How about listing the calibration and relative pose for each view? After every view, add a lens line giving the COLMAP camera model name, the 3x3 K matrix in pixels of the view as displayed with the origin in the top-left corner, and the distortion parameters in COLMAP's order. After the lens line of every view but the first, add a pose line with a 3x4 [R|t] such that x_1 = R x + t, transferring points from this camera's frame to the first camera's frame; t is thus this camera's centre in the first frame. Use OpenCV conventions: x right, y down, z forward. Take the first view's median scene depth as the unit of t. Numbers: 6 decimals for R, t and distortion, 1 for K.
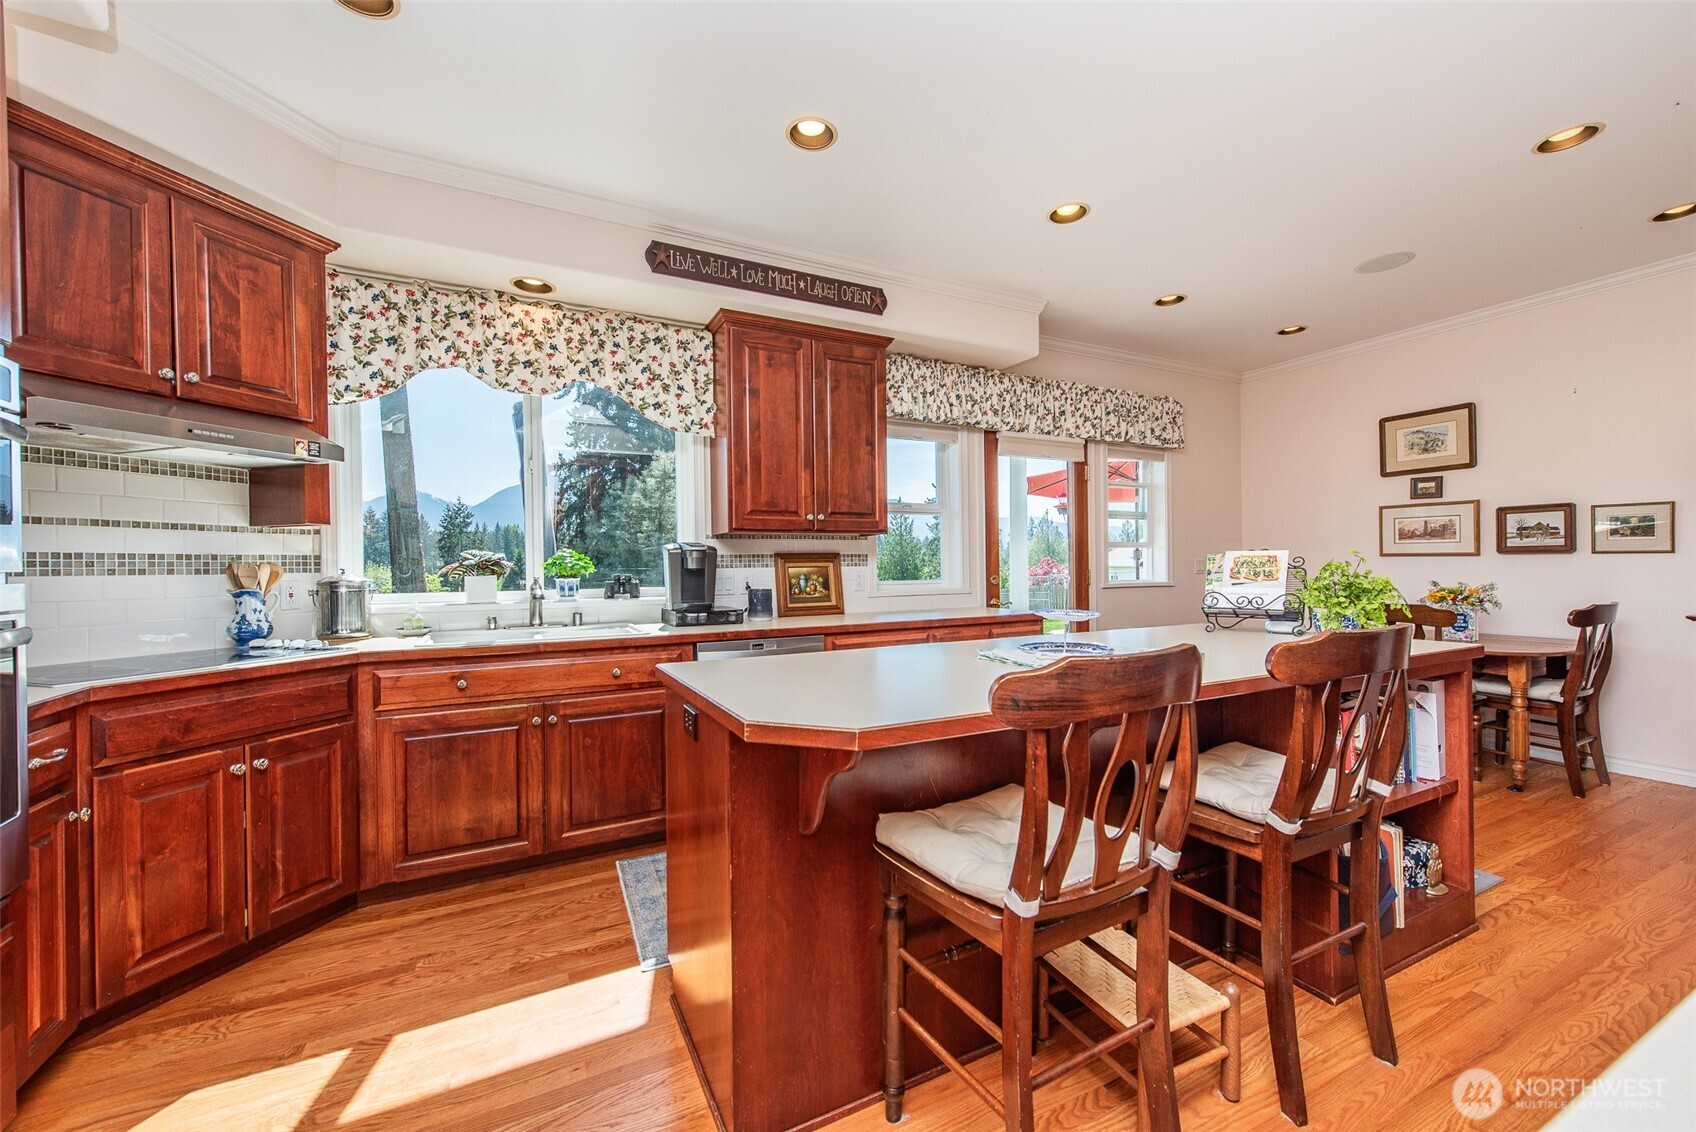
lens RADIAL K [[657.5, 0, 850.5], [0, 657.5, 569.7], [0, 0, 1]] dist [0.011423, -0.004850]
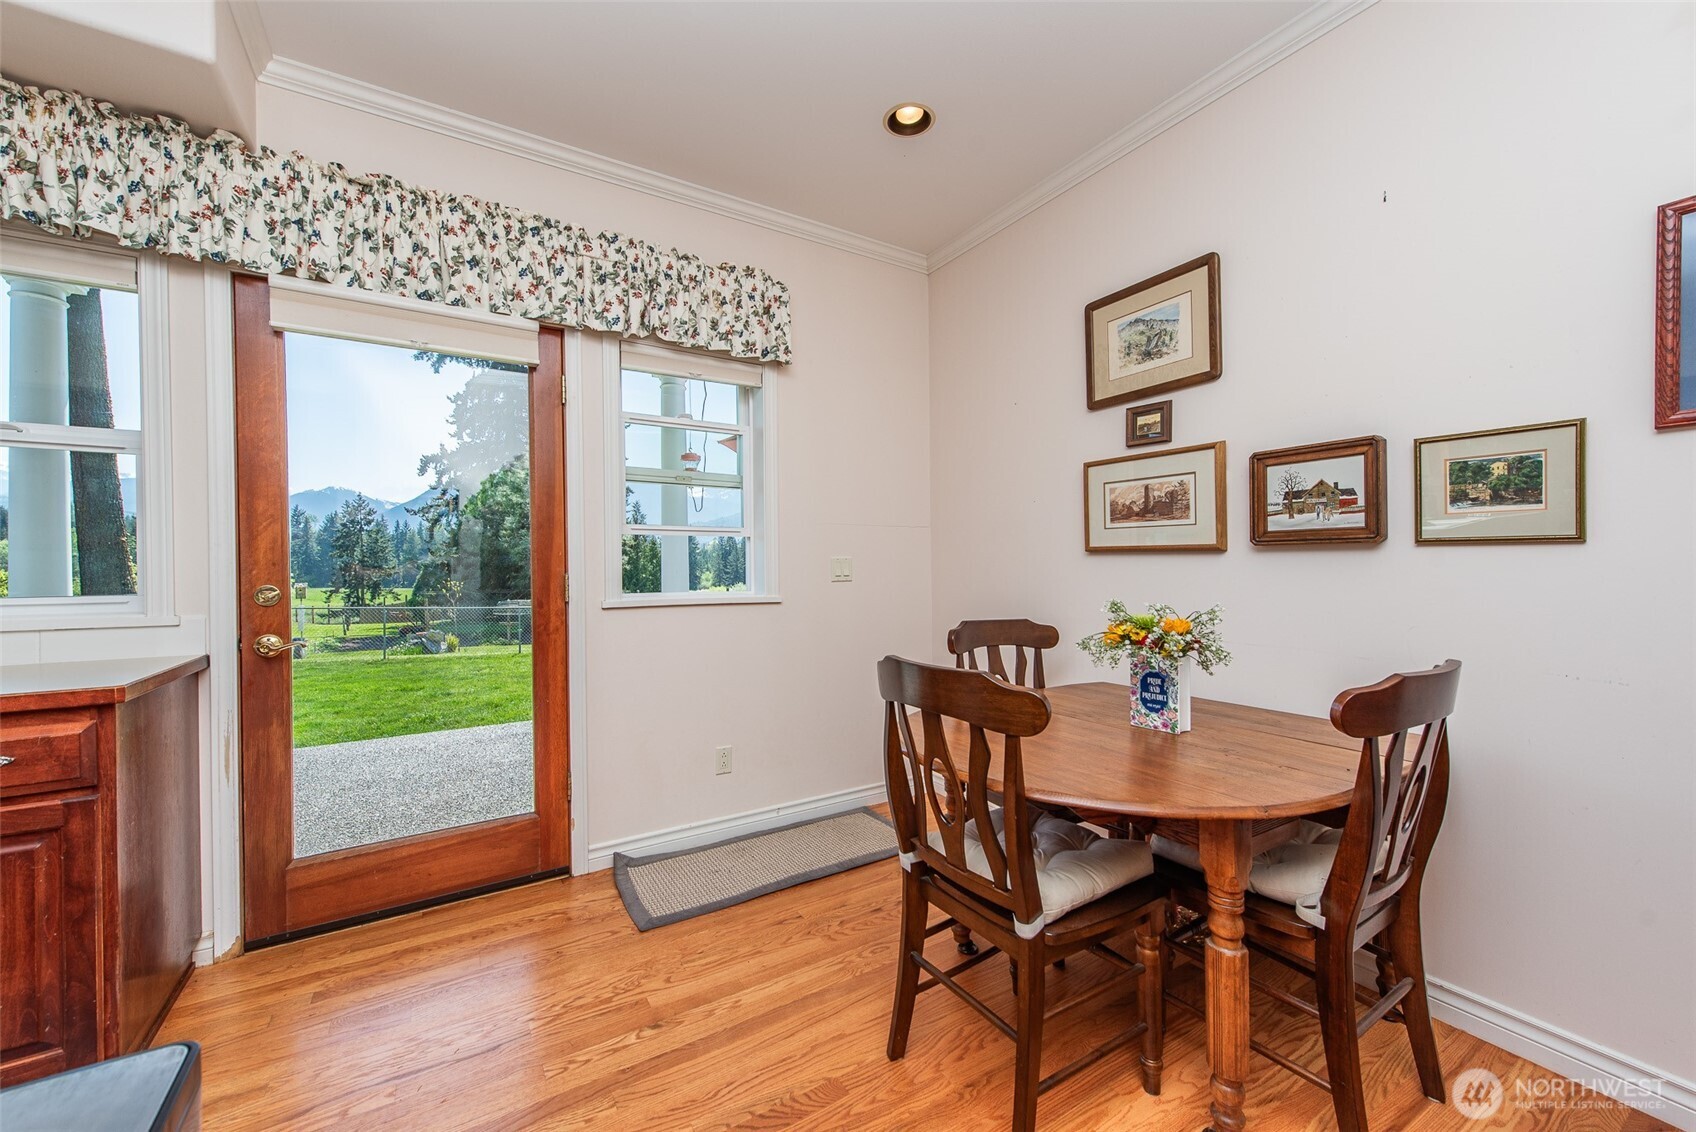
lens RADIAL K [[657.5, 0, 850.5], [0, 657.5, 569.7], [0, 0, 1]] dist [0.011423, -0.004850]
pose [[0.996166, 0.004726, 0.087355, 0.600357], [-0.004356, 0.999981, -0.004419, -0.002561], [-0.087375, 0.004022, 0.996167, 0.502065]]
